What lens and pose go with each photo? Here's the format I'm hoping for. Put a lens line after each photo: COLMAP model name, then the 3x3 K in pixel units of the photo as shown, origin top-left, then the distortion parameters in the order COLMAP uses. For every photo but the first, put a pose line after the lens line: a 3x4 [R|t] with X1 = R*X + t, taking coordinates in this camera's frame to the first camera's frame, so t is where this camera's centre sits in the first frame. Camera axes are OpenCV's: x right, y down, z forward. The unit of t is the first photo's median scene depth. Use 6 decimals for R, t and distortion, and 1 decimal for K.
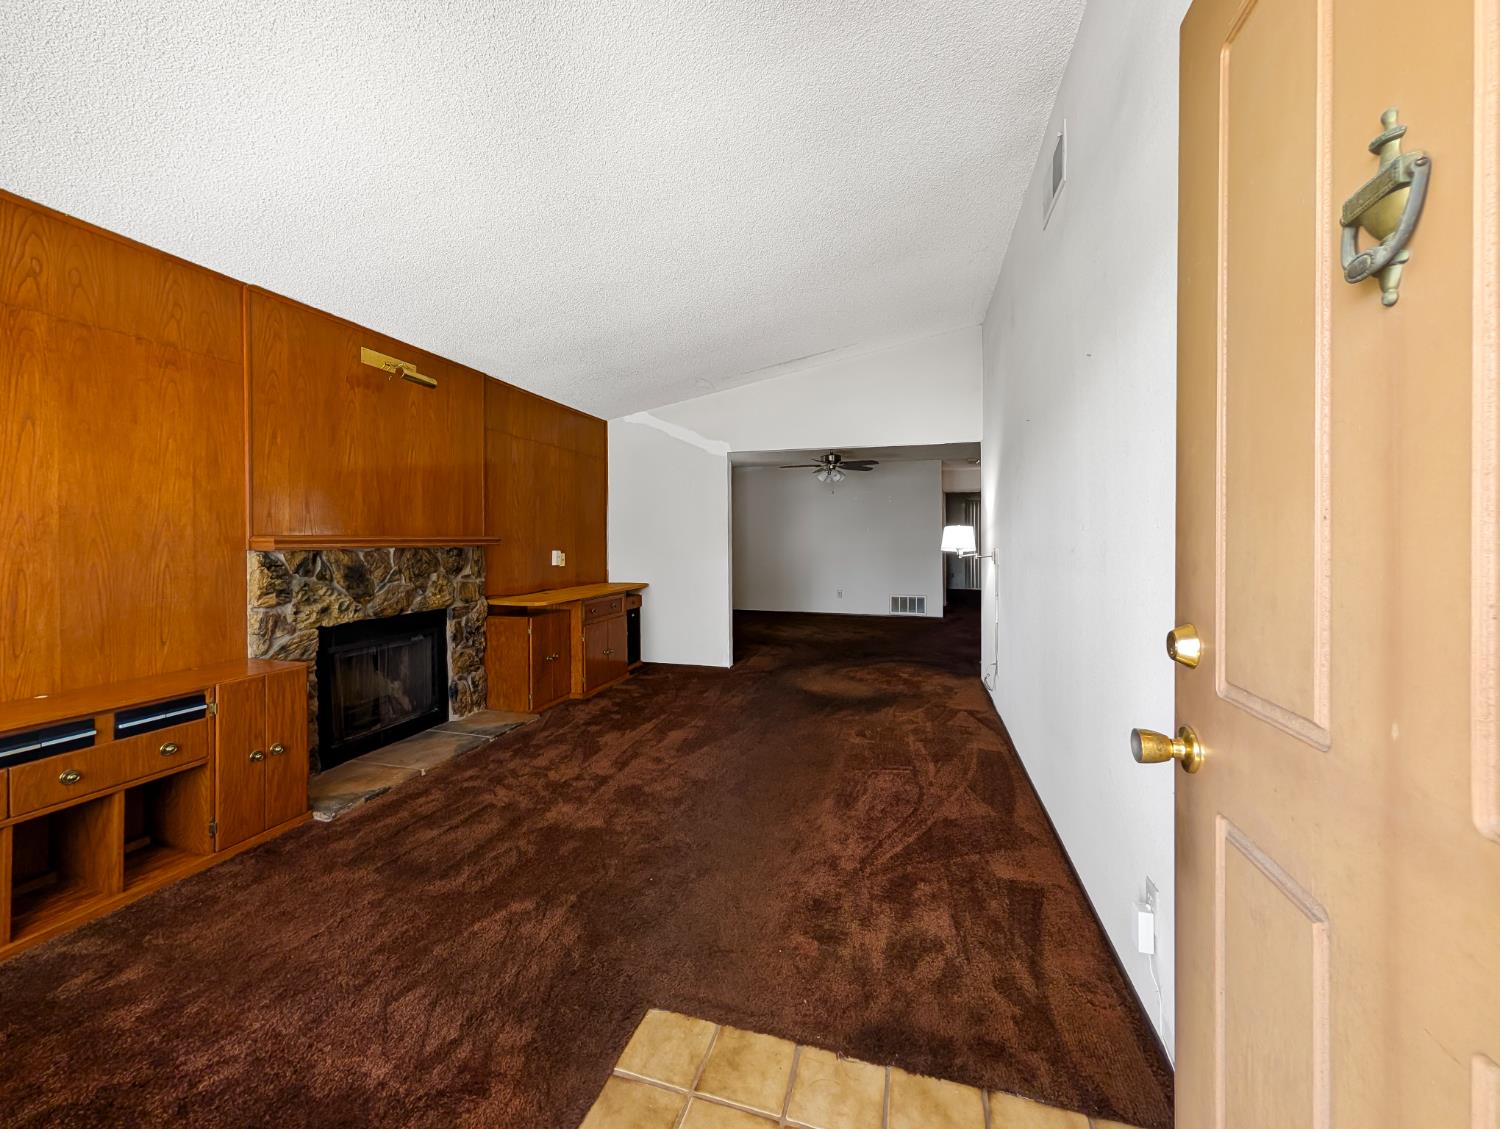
lens RADIAL K [[587.0, 0, 745.4], [0, 587.0, 540.8], [0, 0, 1]] dist [-0.000383, -0.000172]
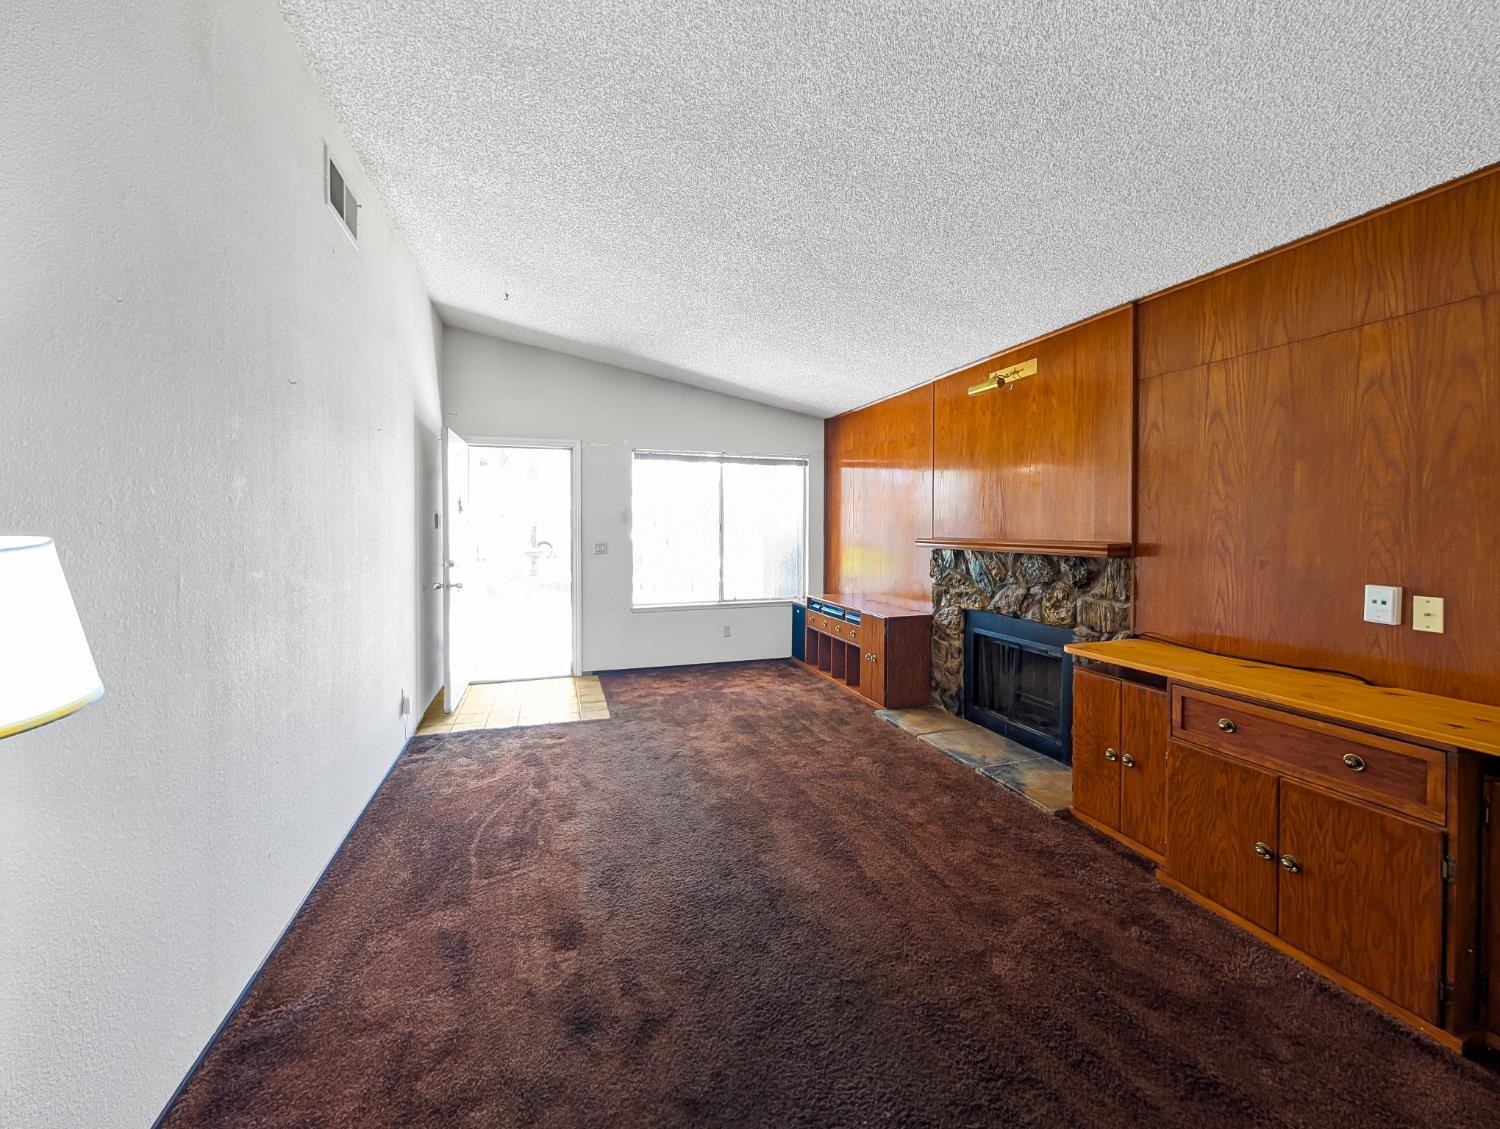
lens RADIAL K [[587.0, 0, 745.4], [0, 587.0, 540.8], [0, 0, 1]] dist [-0.000383, -0.000172]
pose [[-0.824490, 0.008567, -0.565812, 0.379233], [-0.007687, 0.999624, 0.026337, -0.030829], [0.565825, 0.026064, -0.824113, 1.633788]]
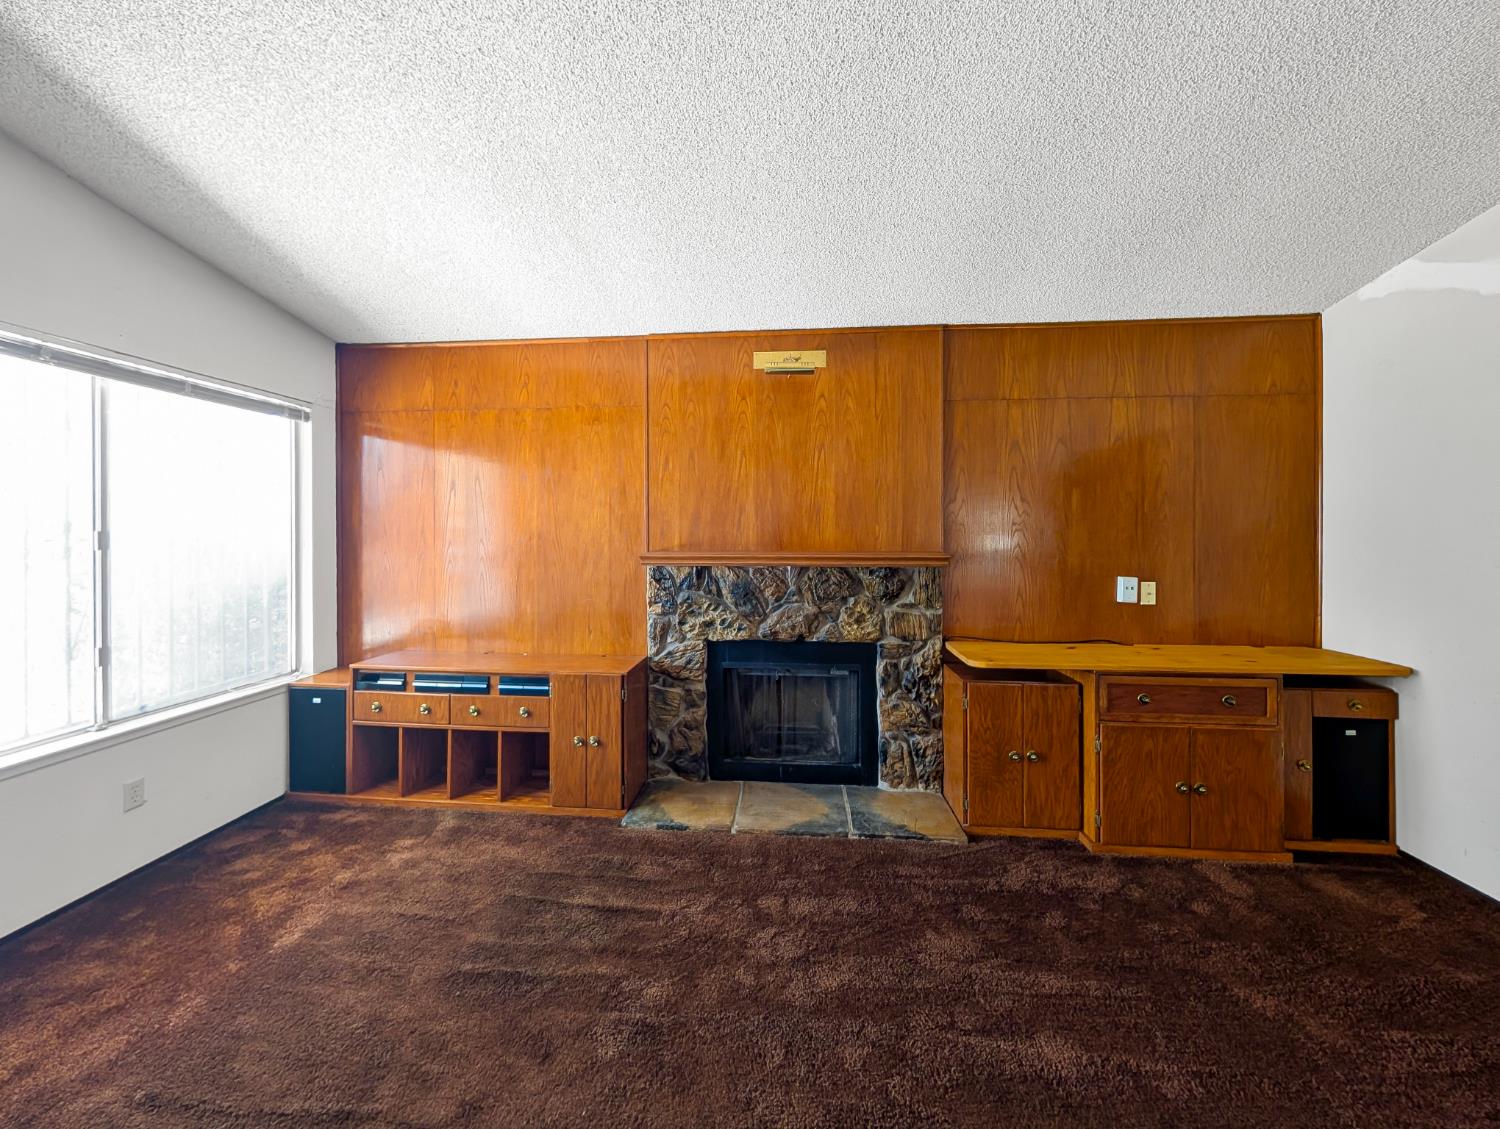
lens RADIAL K [[587.0, 0, 745.4], [0, 587.0, 540.8], [0, 0, 1]] dist [-0.000383, -0.000172]
pose [[0.181601, 0.011882, -0.983300, 0.271000], [-0.005466, 0.999924, 0.011073, -0.035498], [0.983357, 0.003363, 0.181652, 0.792196]]
